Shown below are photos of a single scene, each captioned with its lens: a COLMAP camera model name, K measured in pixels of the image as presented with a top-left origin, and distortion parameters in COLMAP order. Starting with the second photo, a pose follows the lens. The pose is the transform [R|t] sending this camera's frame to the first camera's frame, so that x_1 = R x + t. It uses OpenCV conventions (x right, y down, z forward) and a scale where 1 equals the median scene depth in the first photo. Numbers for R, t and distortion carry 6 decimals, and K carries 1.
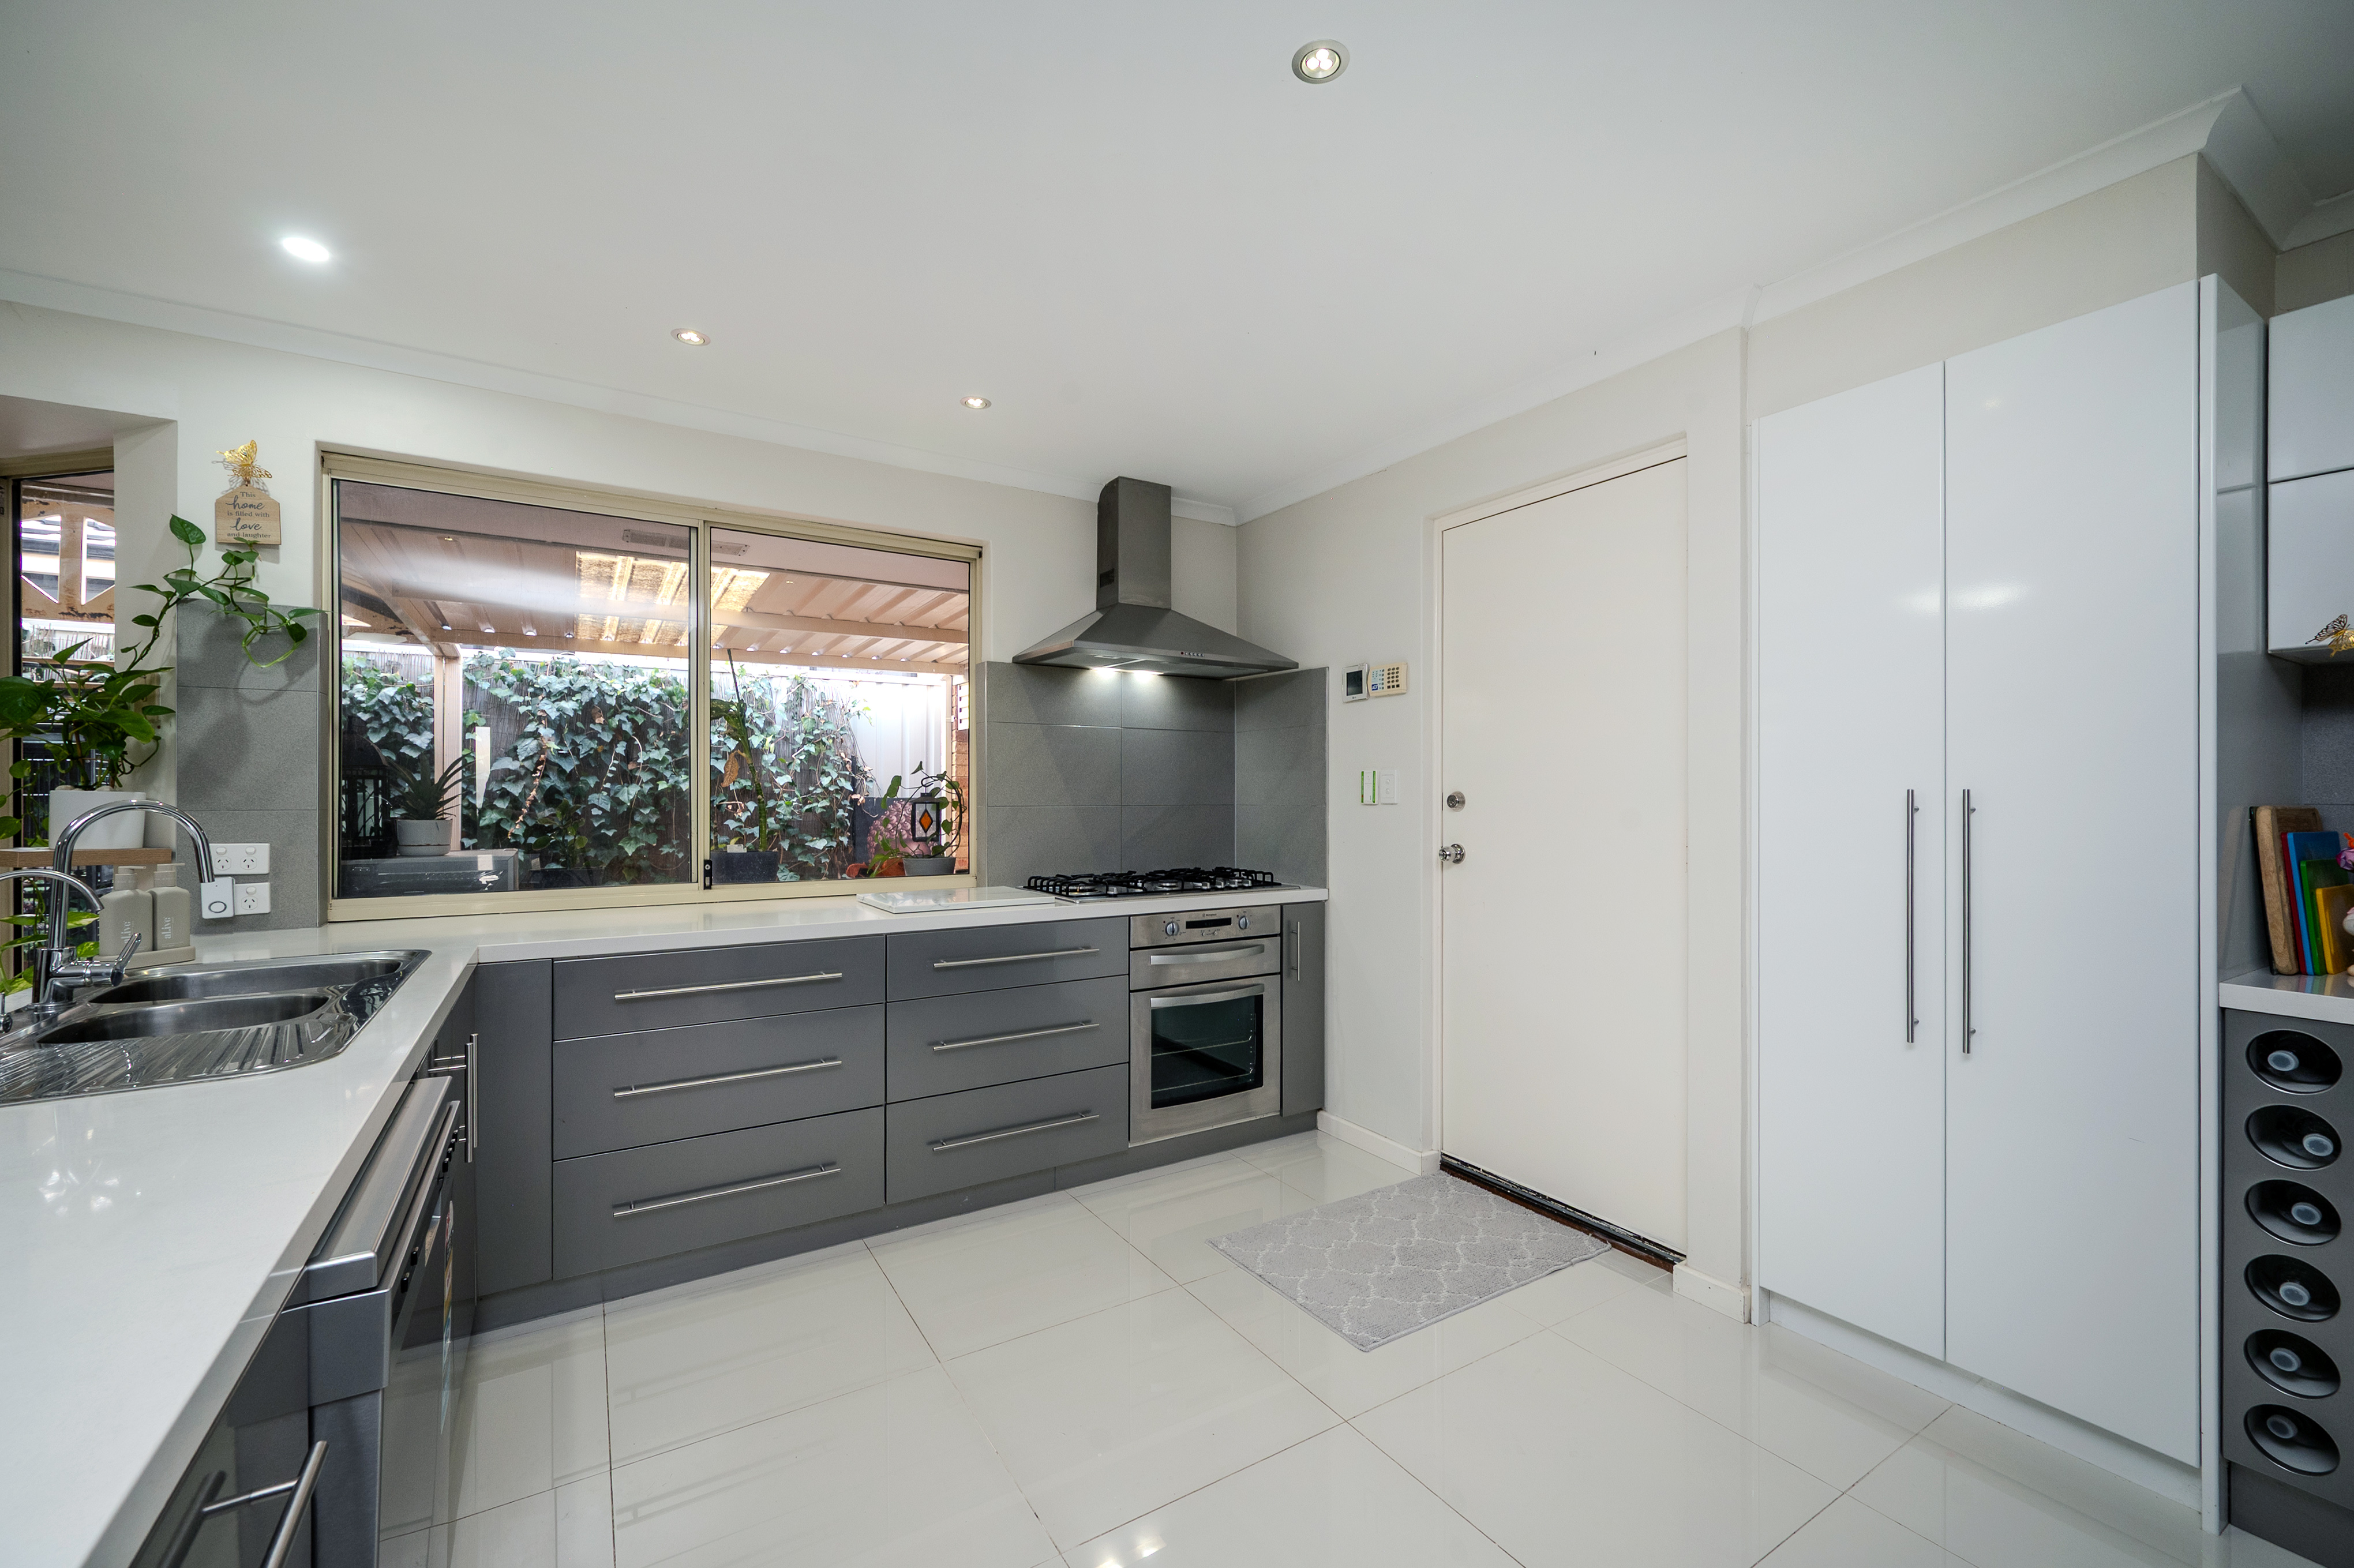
lens RADIAL K [[938.0, 0, 1157.8], [0, 938.0, 787.2], [0, 0, 1]] dist [0.001510, -0.001156]
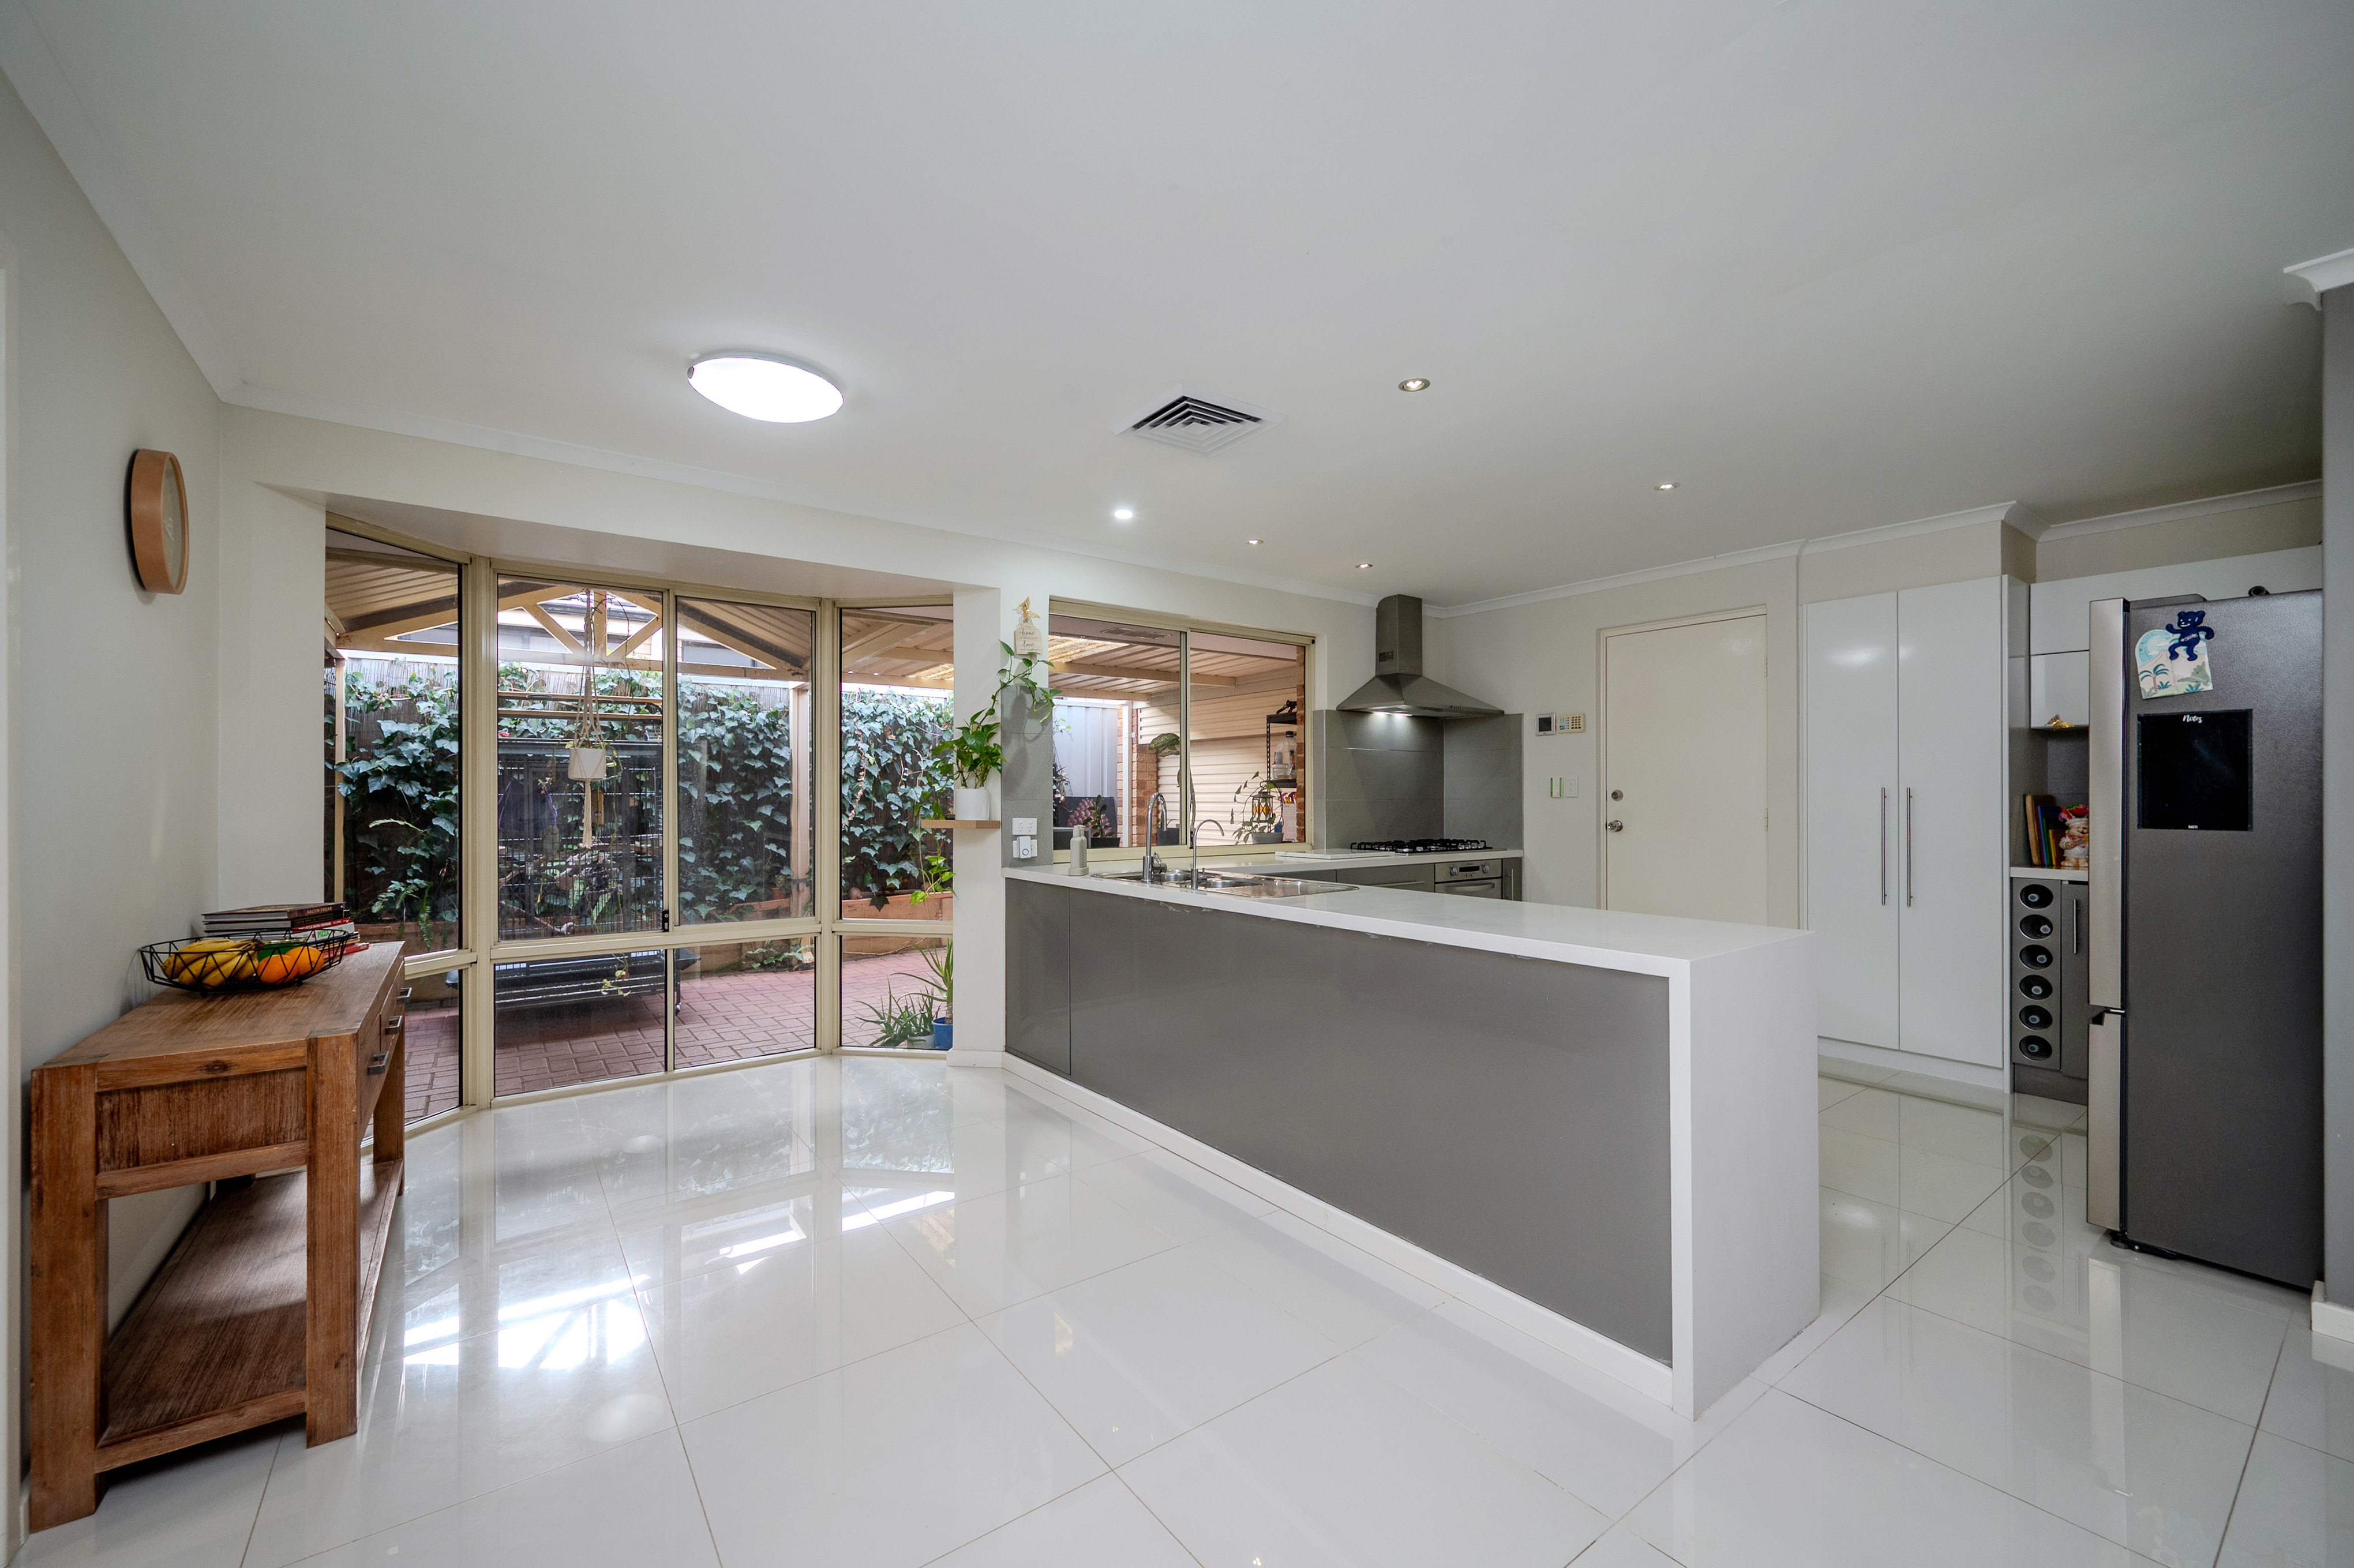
lens RADIAL K [[938.0, 0, 1170.8], [0, 938.0, 786.4], [0, 0, 1]] dist [0.001510, -0.001156]
pose [[0.996397, -0.000122, 0.084815, -0.642312], [0.000457, 0.999992, -0.003925, 0.004327], [-0.084814, 0.003950, 0.996389, -0.641832]]
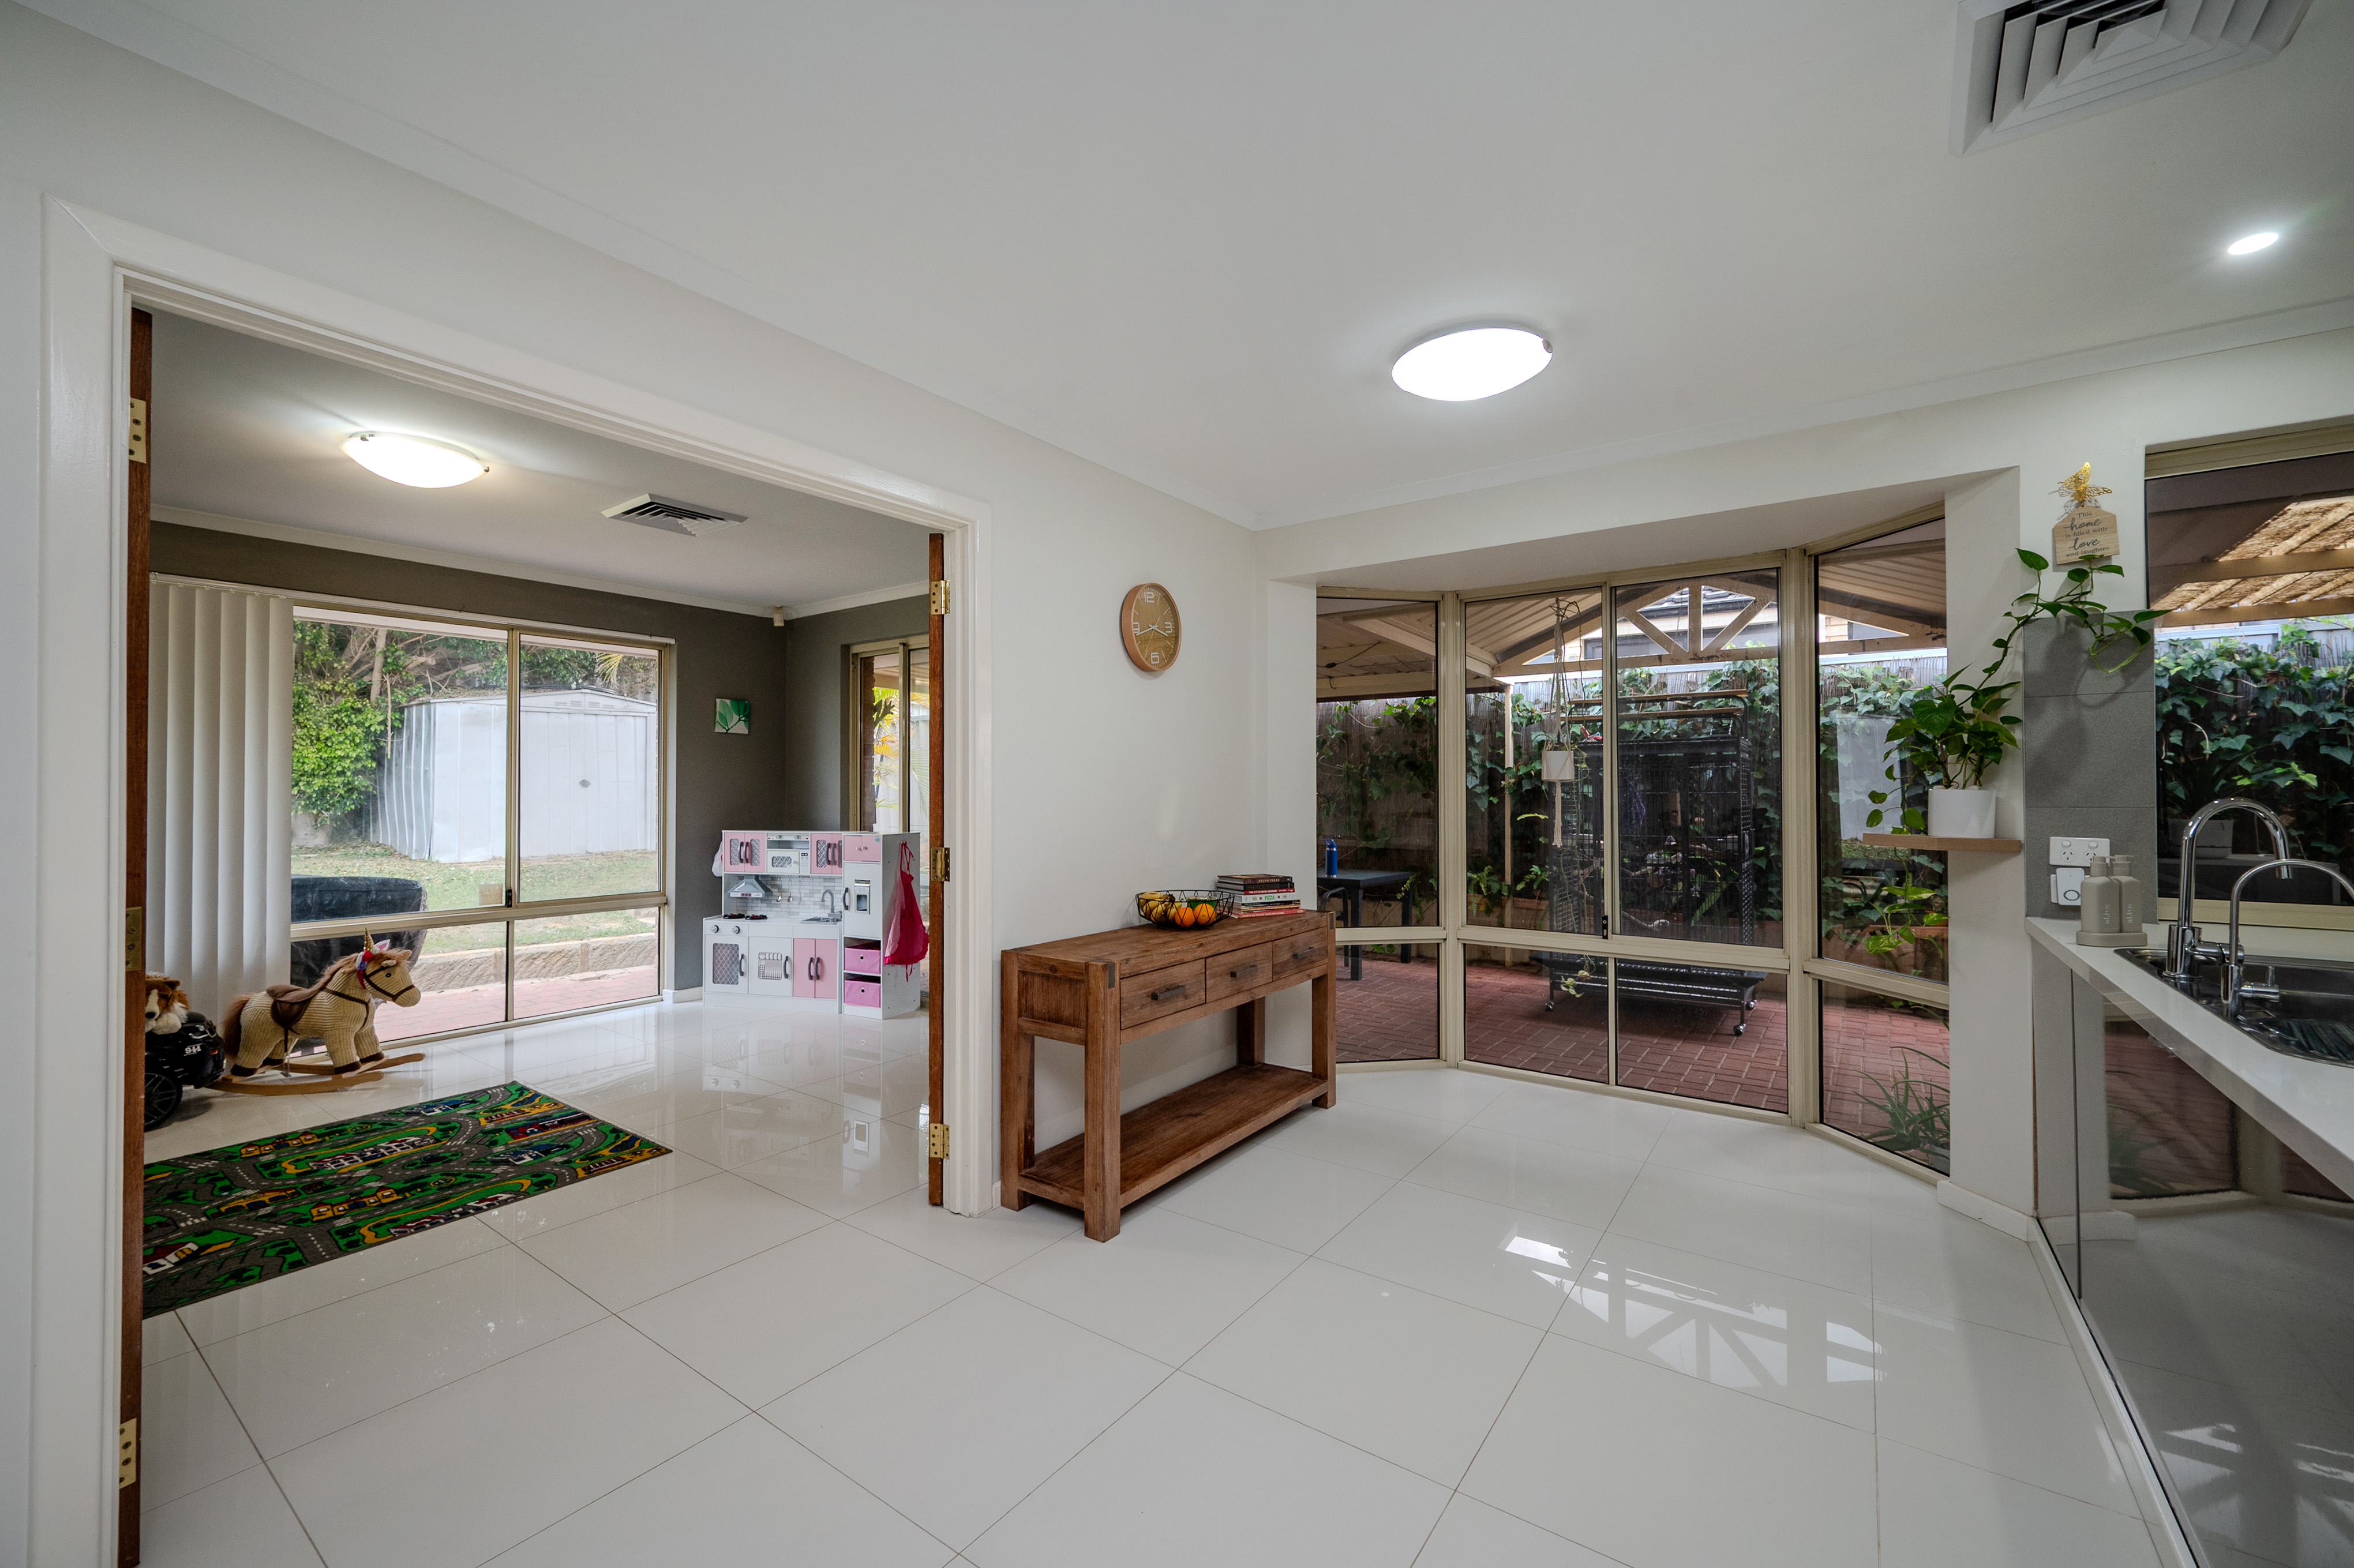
lens RADIAL K [[938.0, 0, 1208.2], [0, 938.0, 783.0], [0, 0, 1]] dist [0.001510, -0.001156]
pose [[0.397684, -0.009064, -0.917478, -0.289813], [0.007311, 0.999951, -0.006710, -0.002265], [0.917494, -0.004039, 0.397730, -0.269628]]
